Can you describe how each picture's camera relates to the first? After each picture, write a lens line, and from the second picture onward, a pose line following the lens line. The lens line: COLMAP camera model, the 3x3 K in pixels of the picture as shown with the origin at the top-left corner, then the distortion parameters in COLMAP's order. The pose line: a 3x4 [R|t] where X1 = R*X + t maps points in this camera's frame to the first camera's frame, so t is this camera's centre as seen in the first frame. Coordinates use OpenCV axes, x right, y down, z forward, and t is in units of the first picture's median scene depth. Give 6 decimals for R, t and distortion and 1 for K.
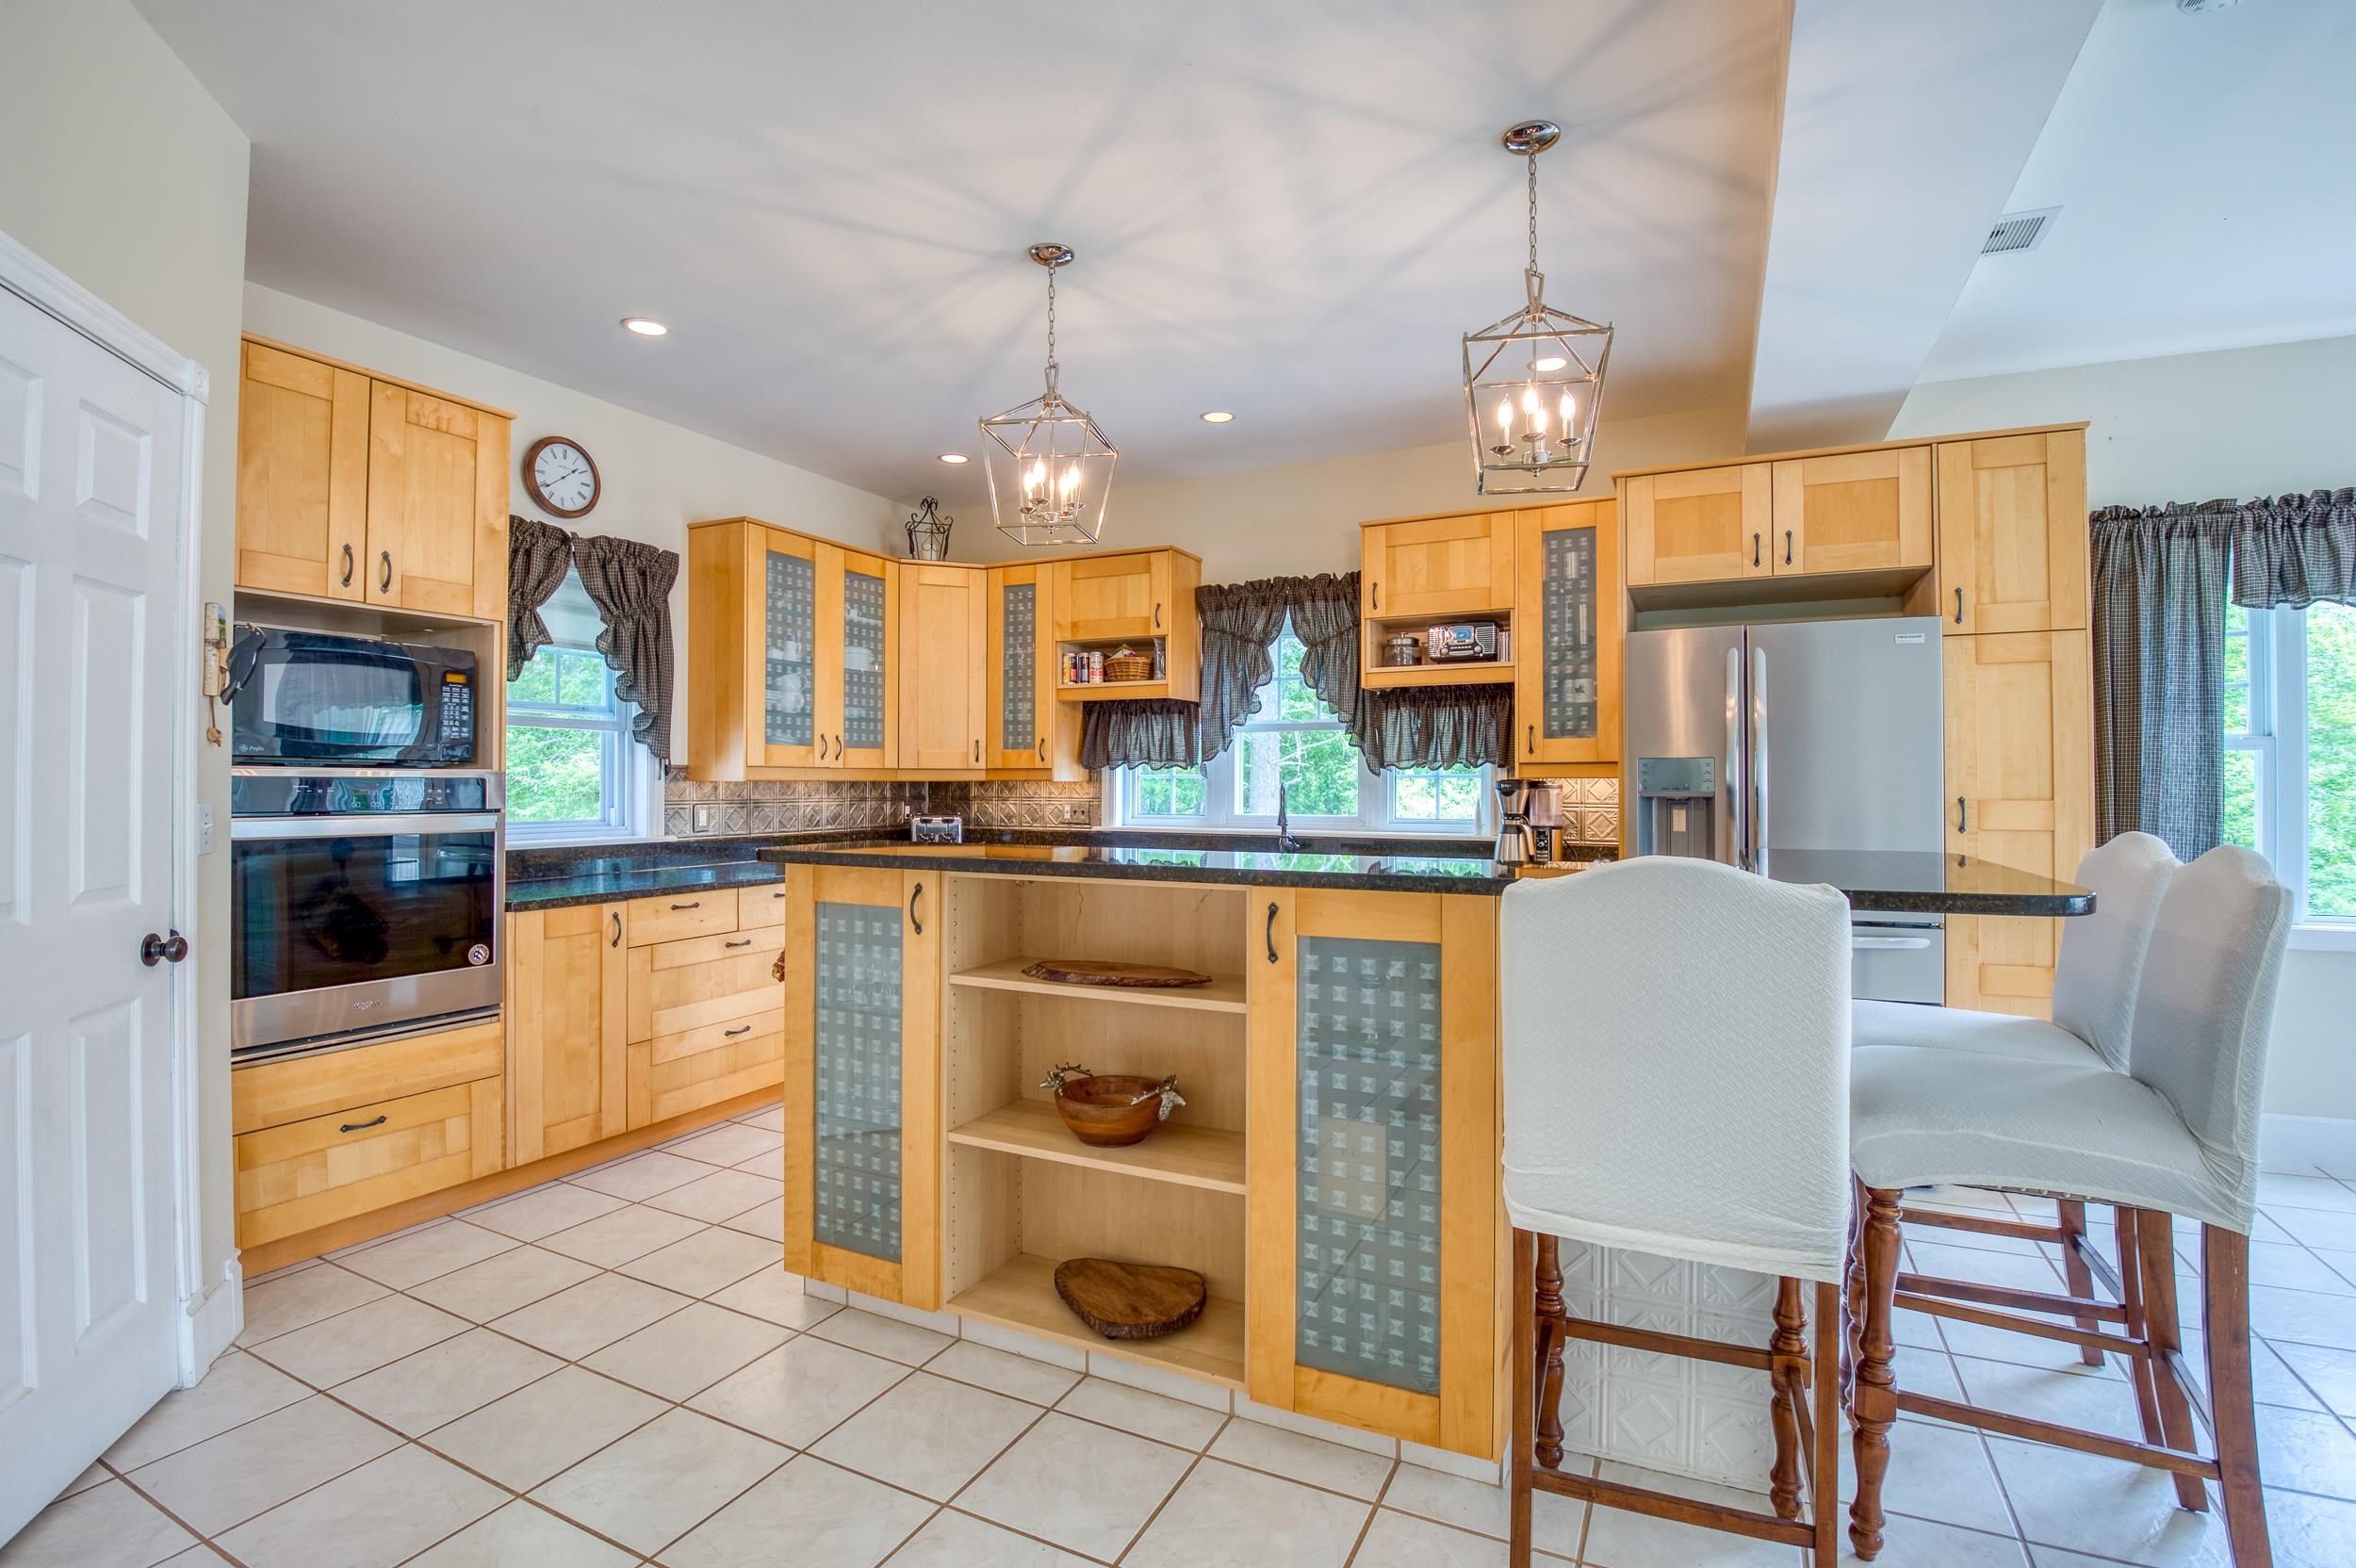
lens RADIAL K [[1081.2, 0, 1189.9], [0, 1081.2, 772.0], [0, 0, 1]] dist [-0.040689, 0.000682]
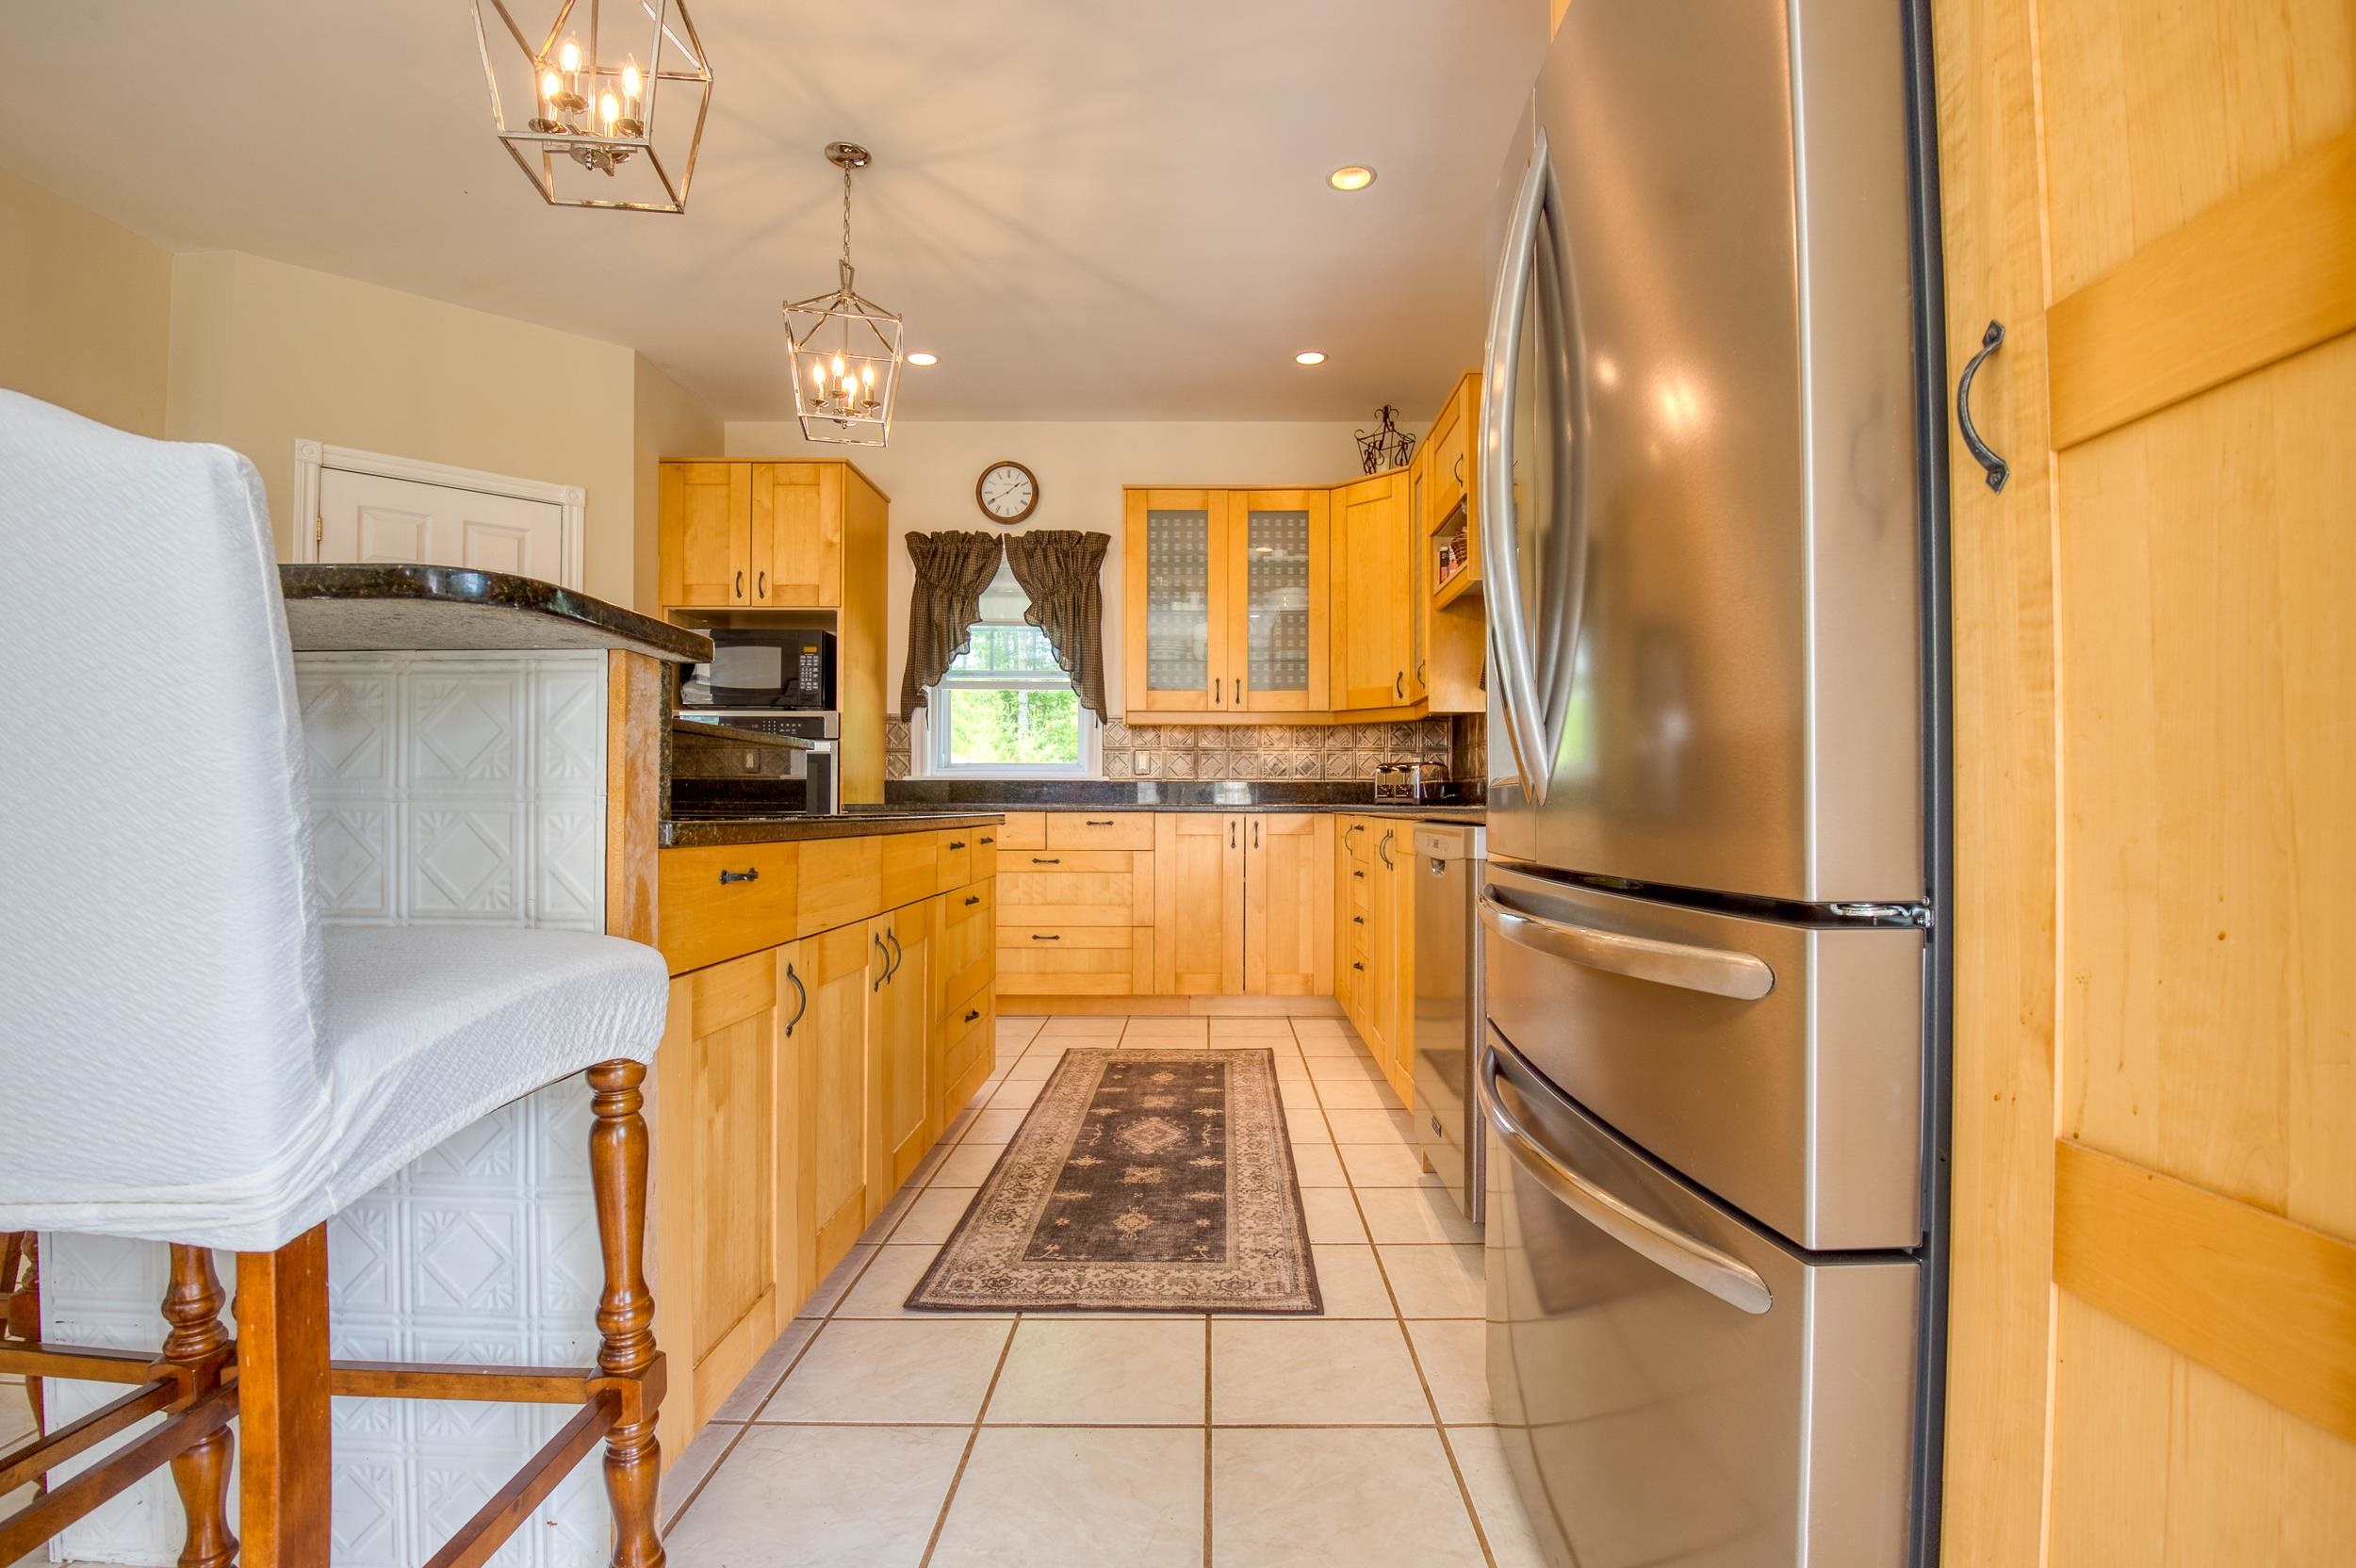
lens RADIAL K [[1081.2, 0, 1181.5], [0, 1081.2, 790.3], [0, 0, 1]] dist [-0.040689, 0.000682]
pose [[0.426953, -0.010260, -0.904216, 0.541031], [0.004268, 0.999947, -0.009331, 0.076807], [0.904264, 0.000125, 0.426974, 0.510898]]
